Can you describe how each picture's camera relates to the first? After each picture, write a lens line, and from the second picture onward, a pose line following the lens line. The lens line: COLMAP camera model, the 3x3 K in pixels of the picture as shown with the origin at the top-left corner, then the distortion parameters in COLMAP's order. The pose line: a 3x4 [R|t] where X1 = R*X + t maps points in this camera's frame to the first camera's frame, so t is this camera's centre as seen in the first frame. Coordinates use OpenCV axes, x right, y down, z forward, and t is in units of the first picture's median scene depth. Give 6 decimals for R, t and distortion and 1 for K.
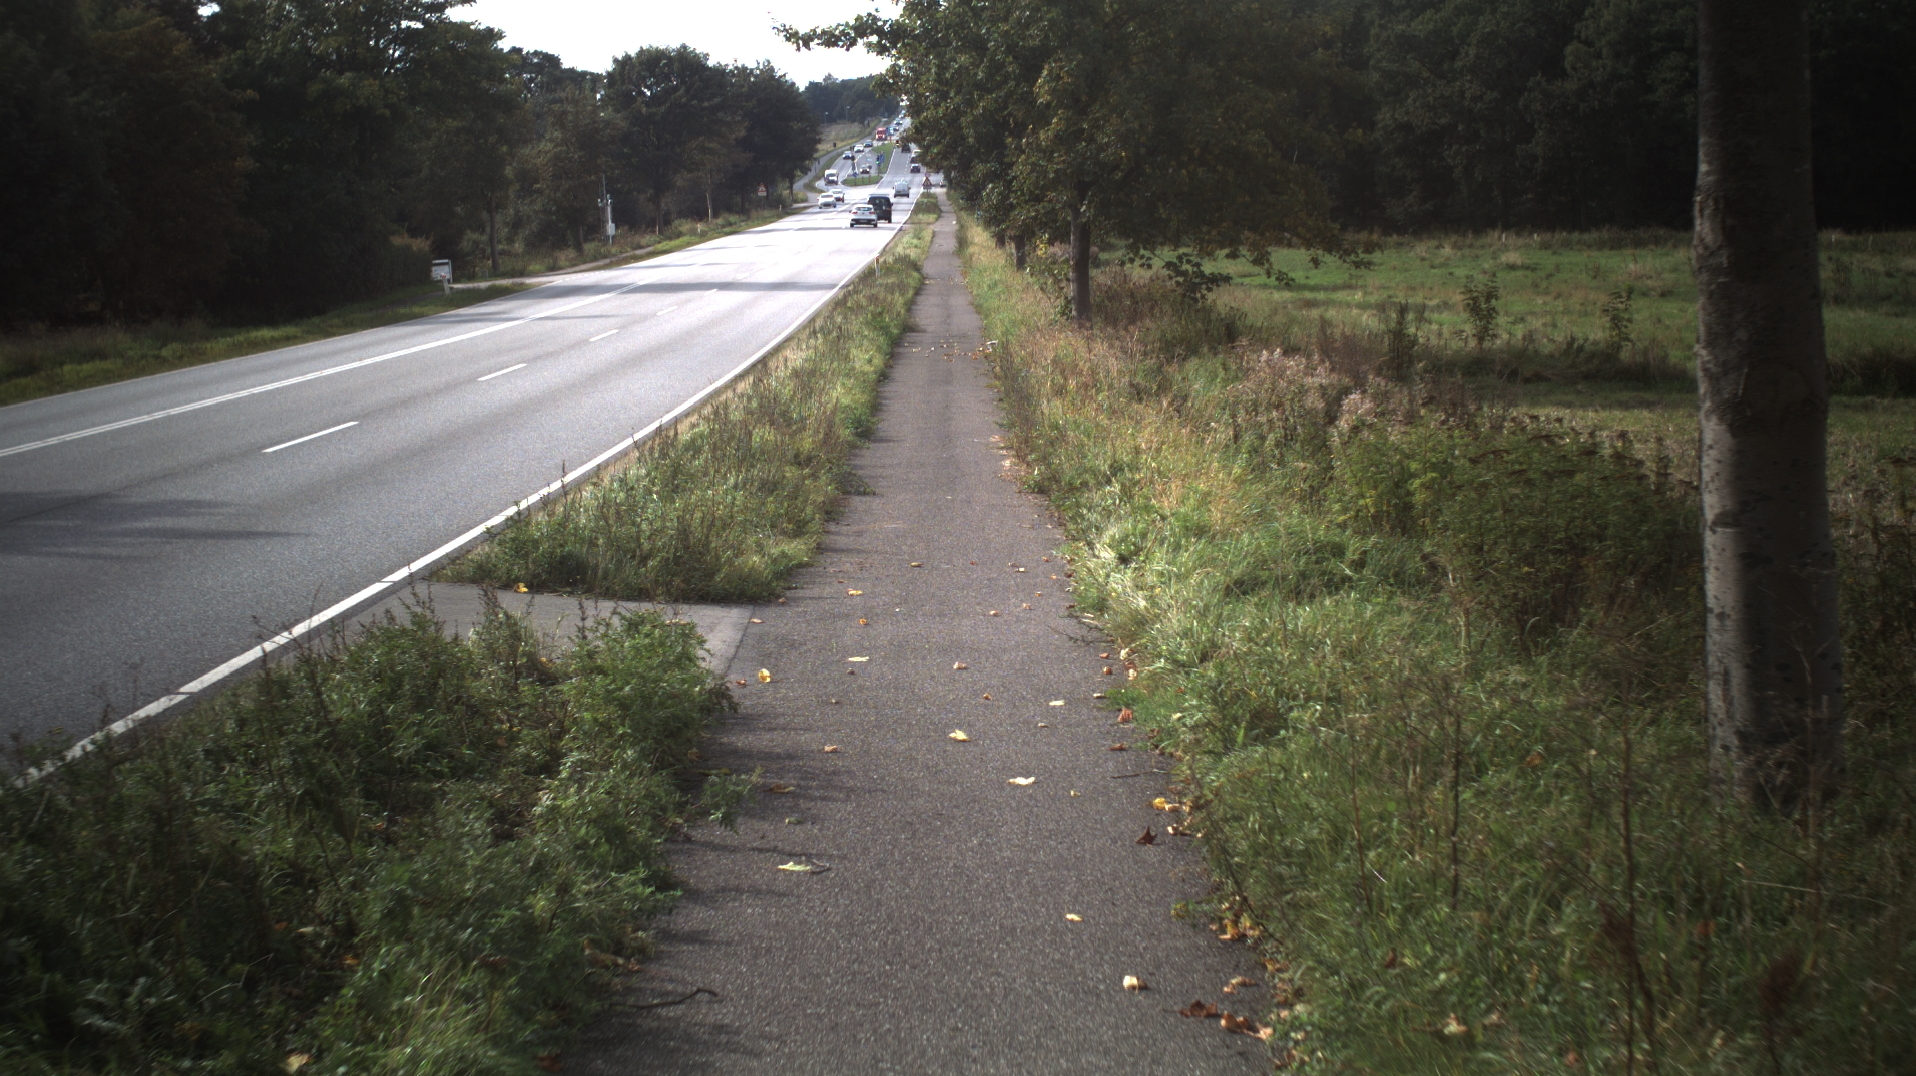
lens RADIAL K [[9272.2, 0, 950.0], [0, 9272.2, 532.2], [0, 0, 1]] dist [-1.725777, 0.000000]
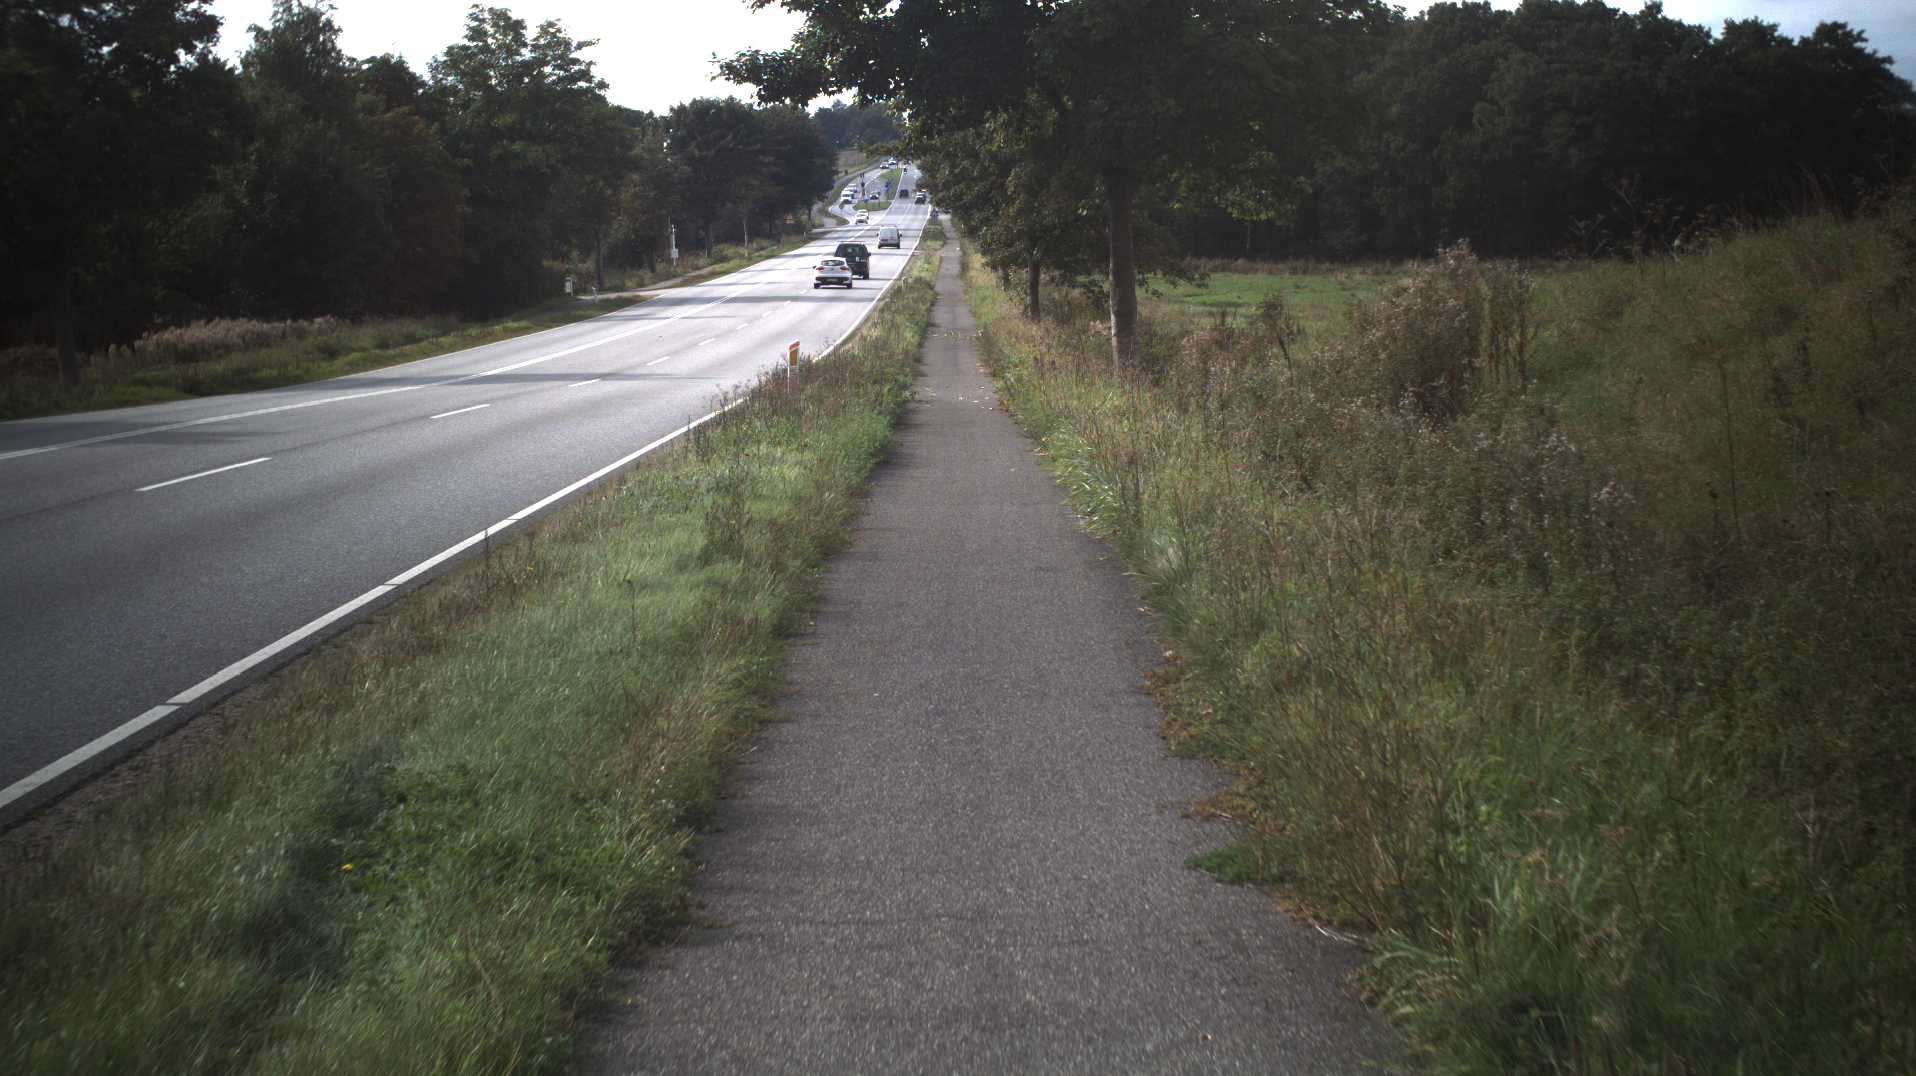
lens RADIAL K [[9272.2, 0, 955.8], [0, 9272.2, 547.9], [0, 0, 1]] dist [-1.725777, 0.000000]
pose [[0.999965, 0.008294, 0.000584, -0.000451], [-0.008294, 0.999965, -0.000534, 0.012903], [-0.000588, 0.000530, 1.000000, -0.442483]]
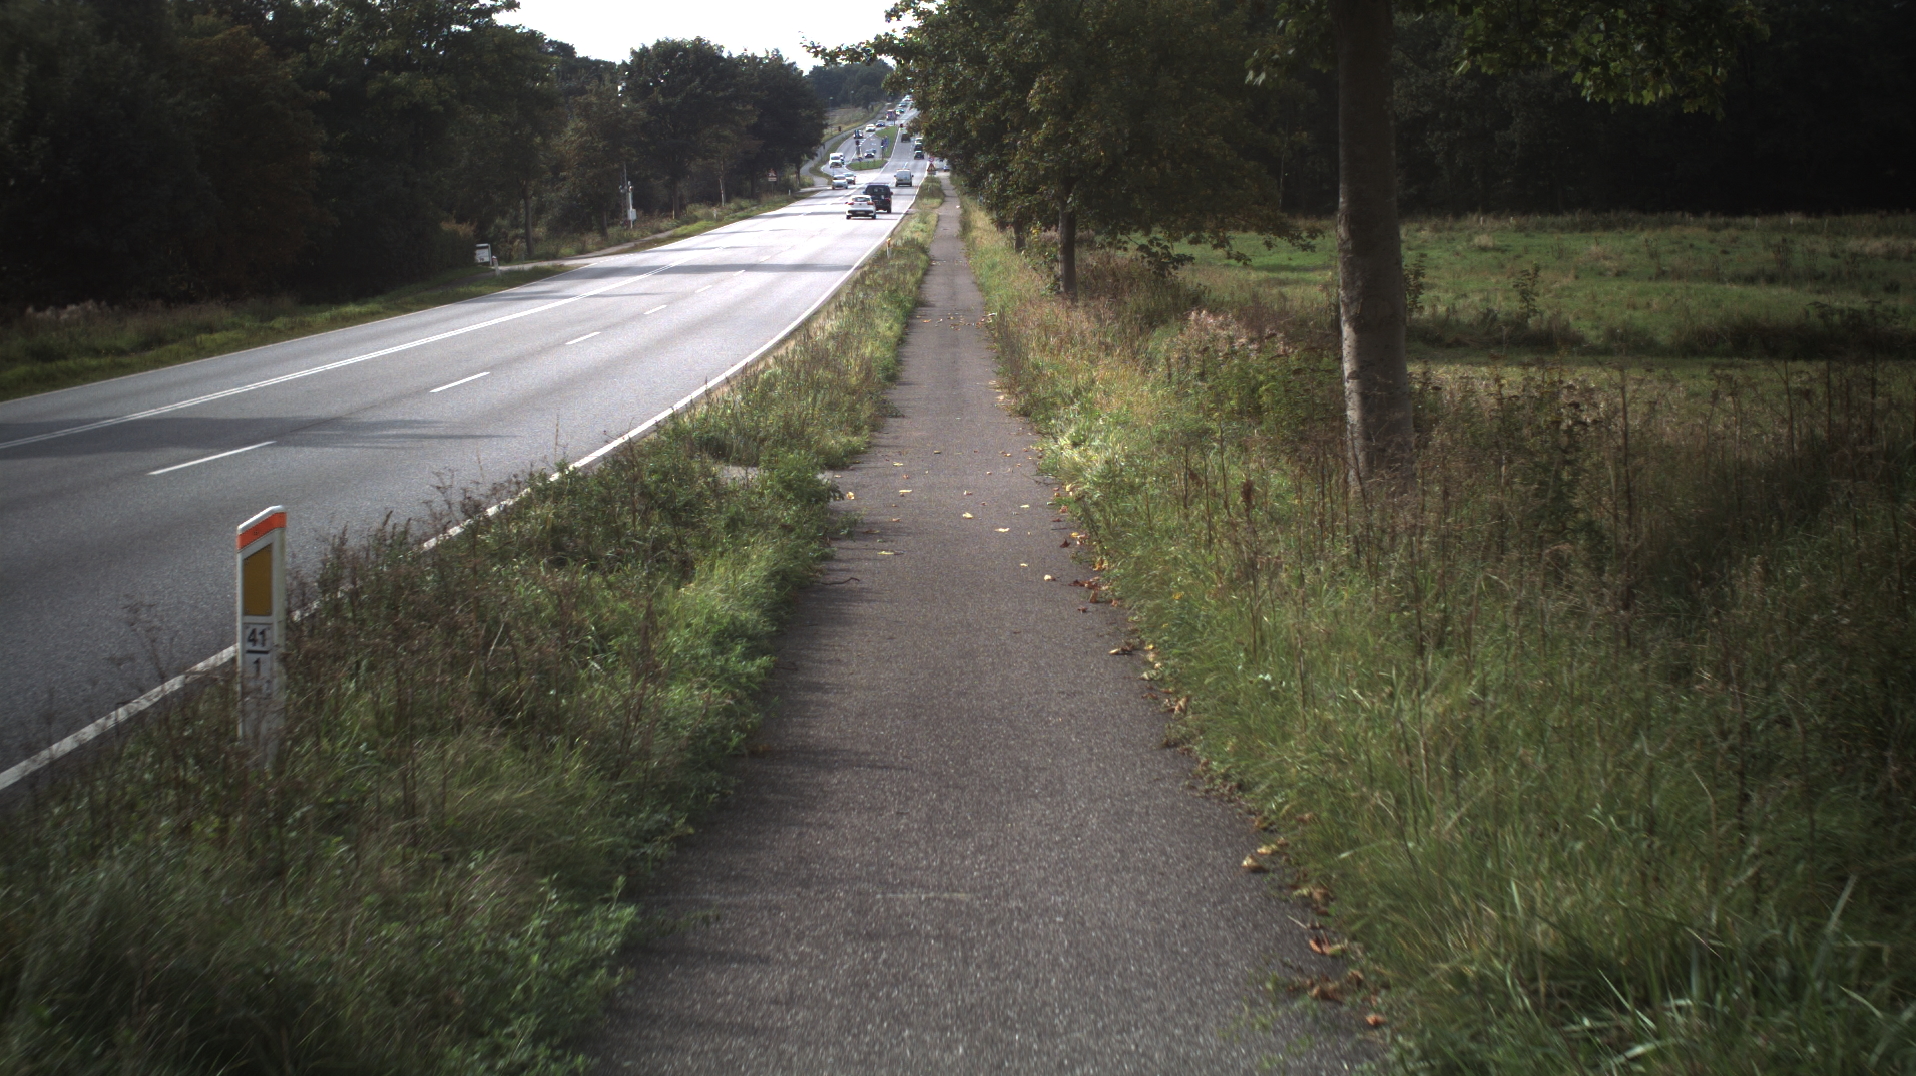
lens RADIAL K [[9272.2, 0, 952.1], [0, 9272.2, 530.7], [0, 0, 1]] dist [-1.725777, 0.000000]
pose [[0.999998, -0.001842, -0.000148, -0.000244], [0.001842, 0.999997, 0.001742, 0.003117], [0.000145, -0.001742, 0.999998, -0.109827]]
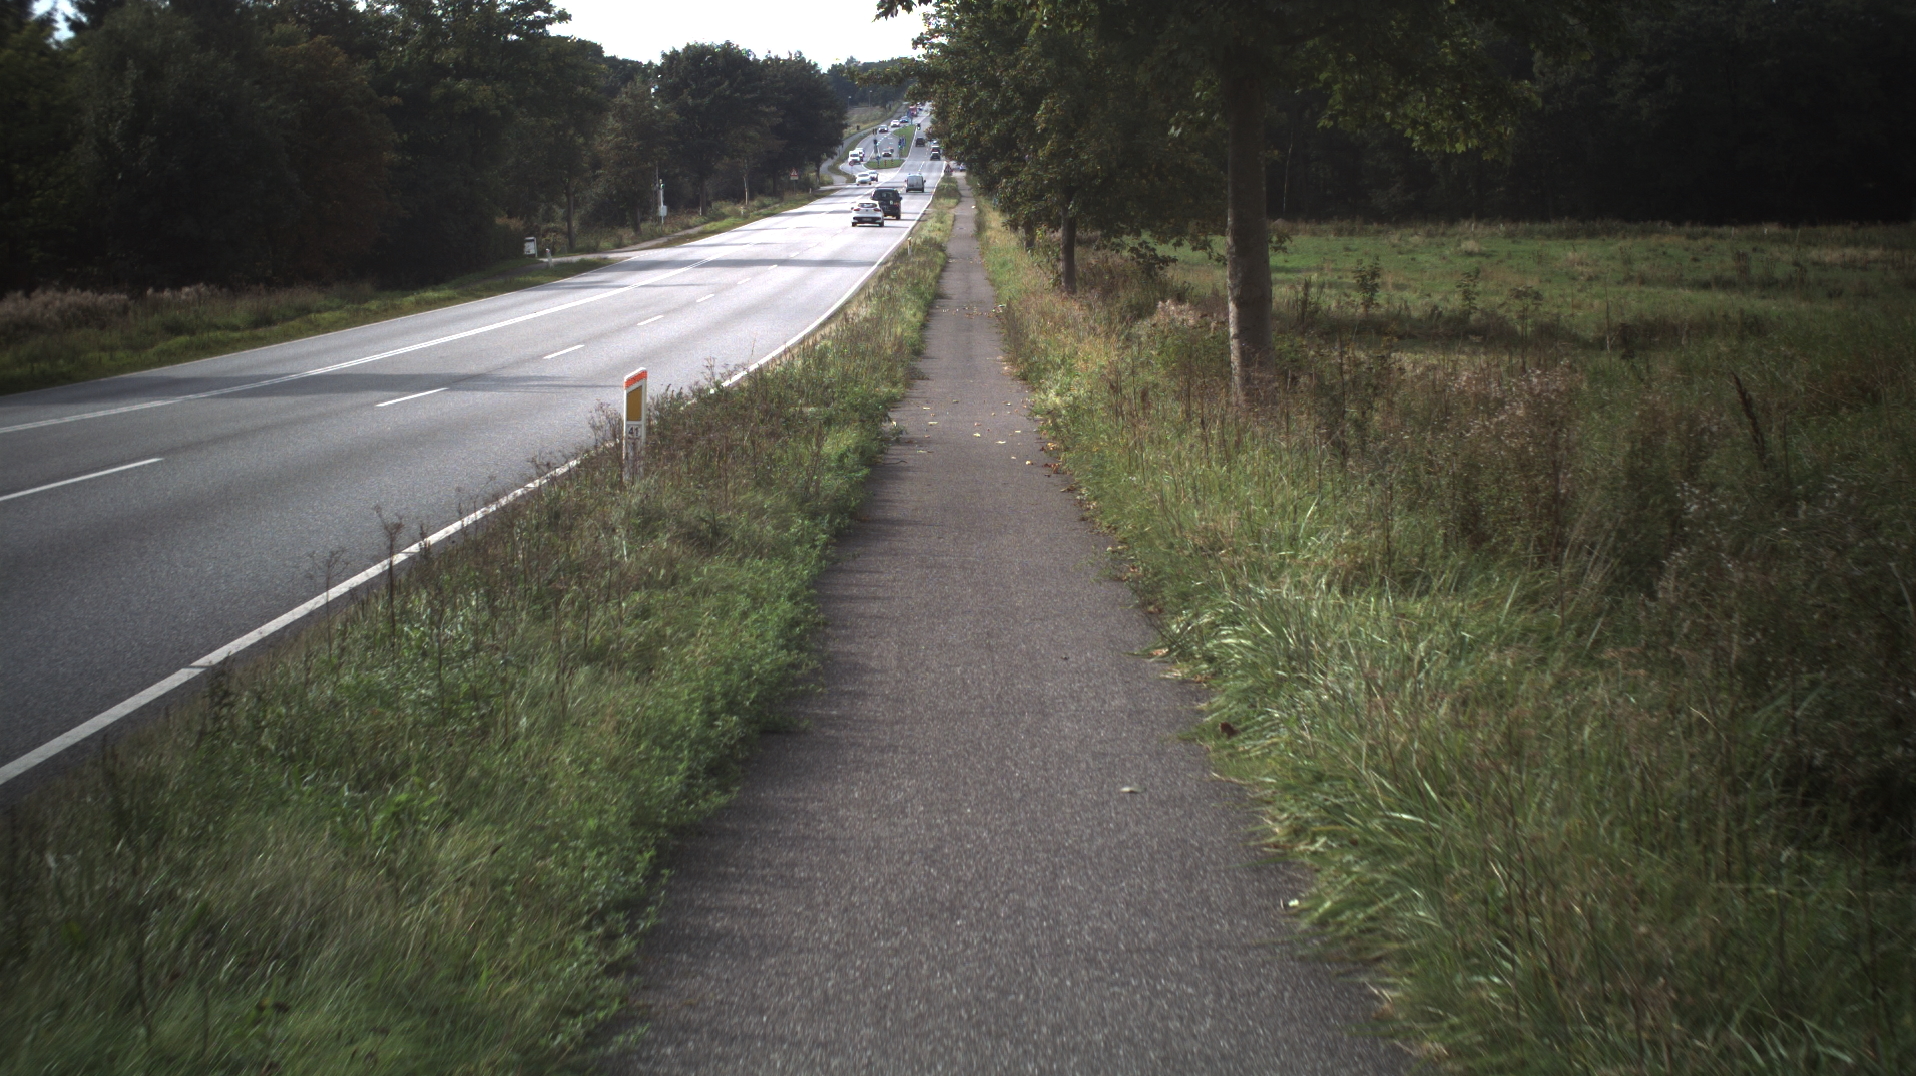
lens RADIAL K [[9272.2, 0, 972.0], [0, 9272.2, 537.7], [0, 0, 1]] dist [-1.725777, 0.000000]
pose [[0.999940, 0.010908, 0.000782, -0.000306], [-0.010910, 0.999937, 0.002658, 0.006230], [-0.000753, -0.002666, 0.999996, -0.219974]]
